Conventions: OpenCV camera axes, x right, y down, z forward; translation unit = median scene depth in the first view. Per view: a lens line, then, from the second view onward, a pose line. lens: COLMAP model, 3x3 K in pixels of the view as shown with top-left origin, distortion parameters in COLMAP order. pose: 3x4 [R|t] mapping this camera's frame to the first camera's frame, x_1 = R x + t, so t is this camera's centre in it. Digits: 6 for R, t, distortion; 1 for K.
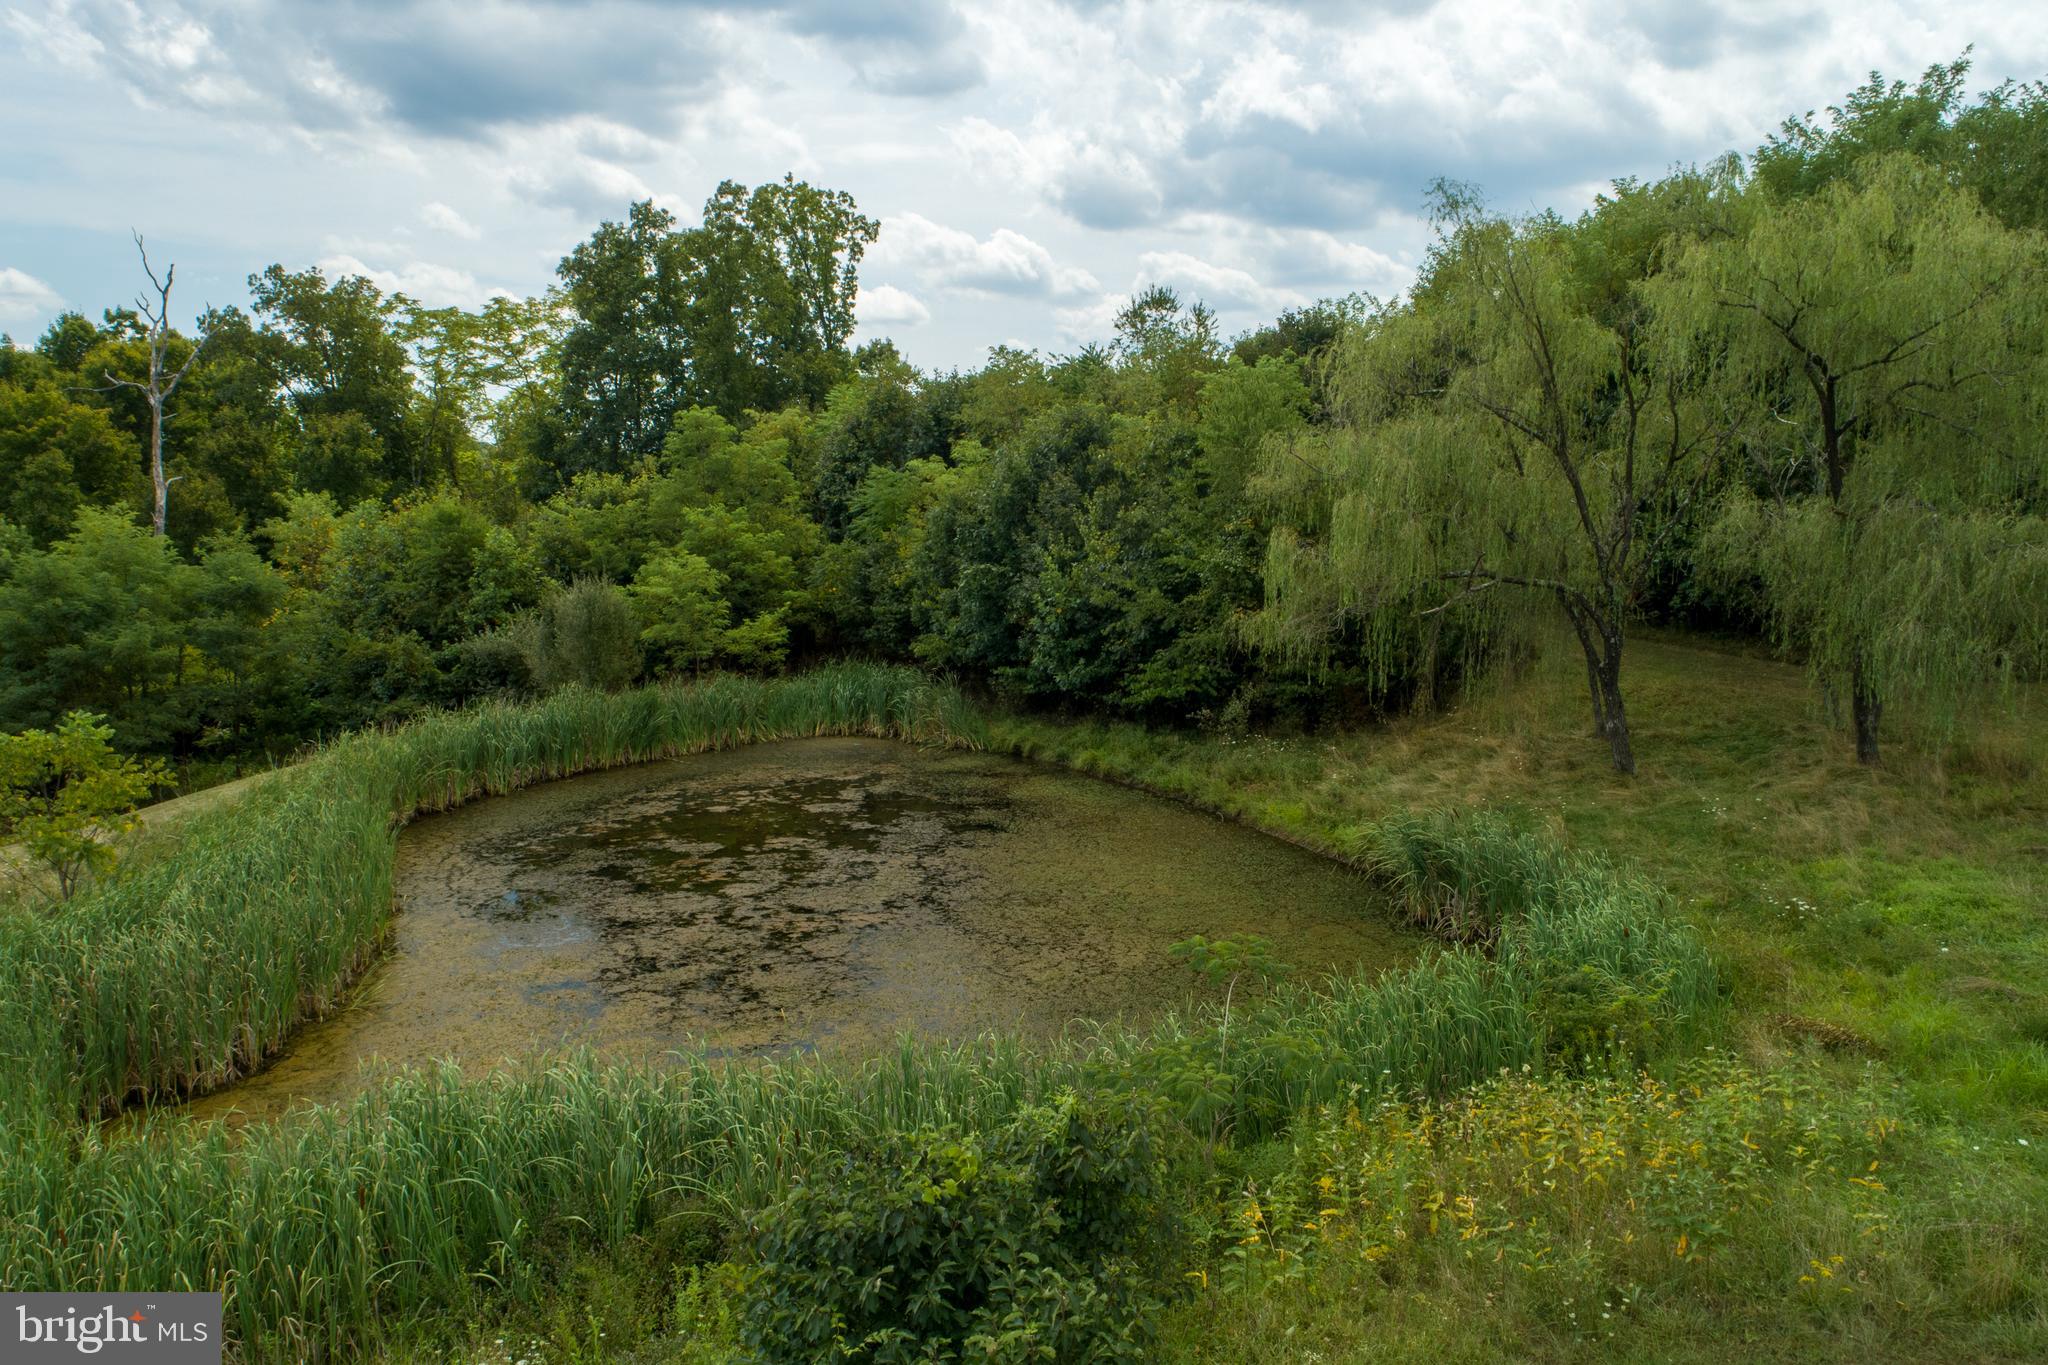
lens RADIAL K [[1539.6, 0, 1021.3], [0, 1539.6, 694.4], [0, 0, 1]] dist [-0.025635, 0.005512]
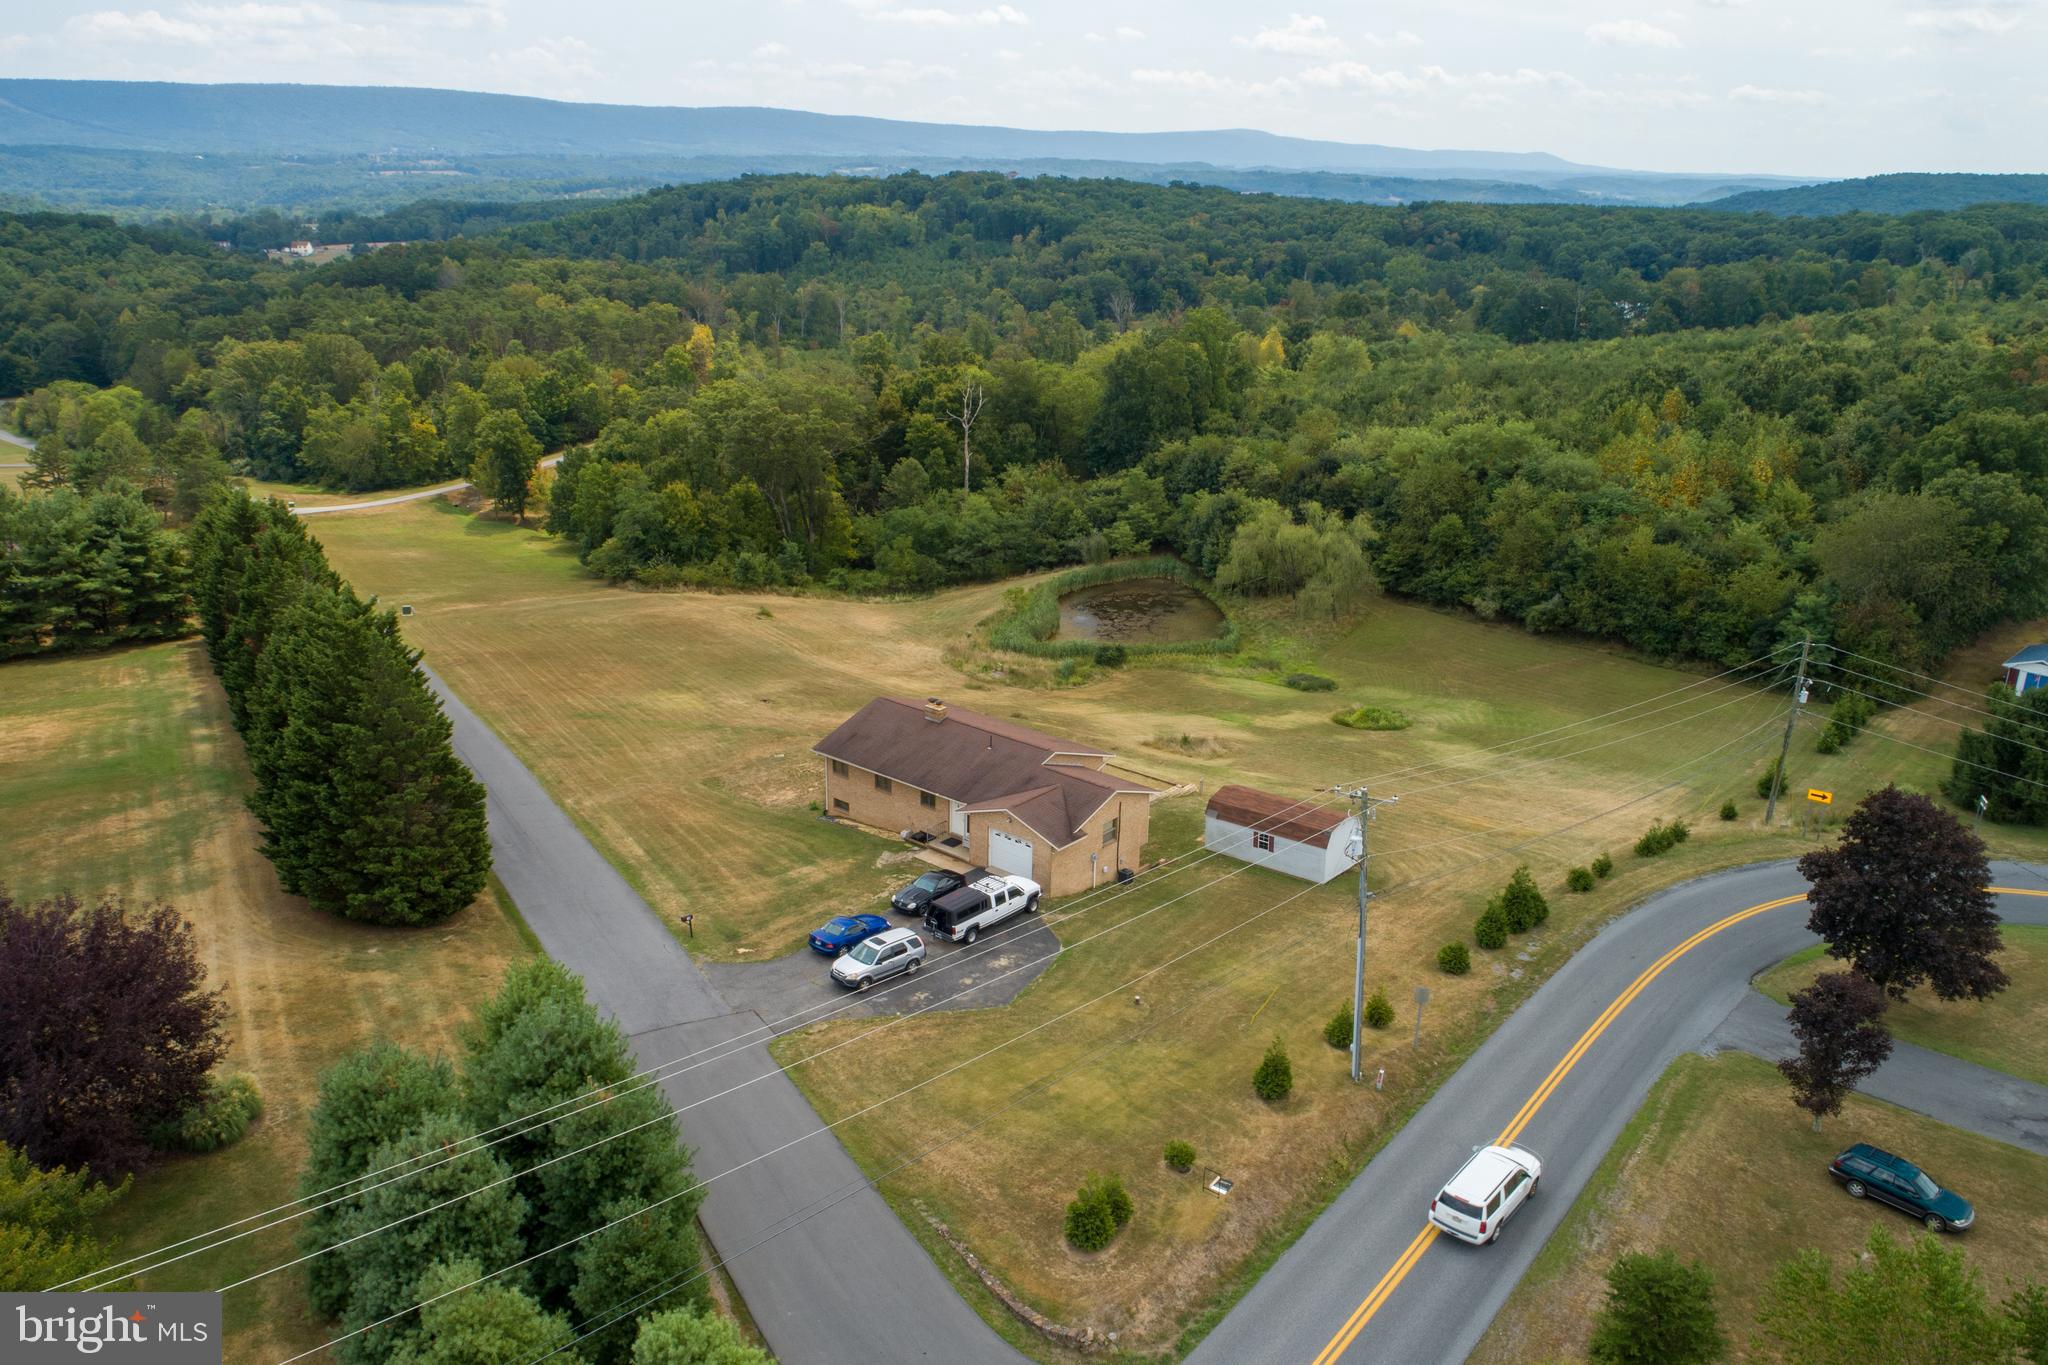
lens RADIAL K [[1539.6, 0, 1021.3], [0, 1539.6, 694.4], [0, 0, 1]] dist [-0.025635, 0.005512]
pose [[0.940746, 0.127782, -0.314115, 0.808307], [-0.061970, 0.975471, 0.211227, -0.485576], [0.333401, -0.179245, 0.925589, -2.737090]]
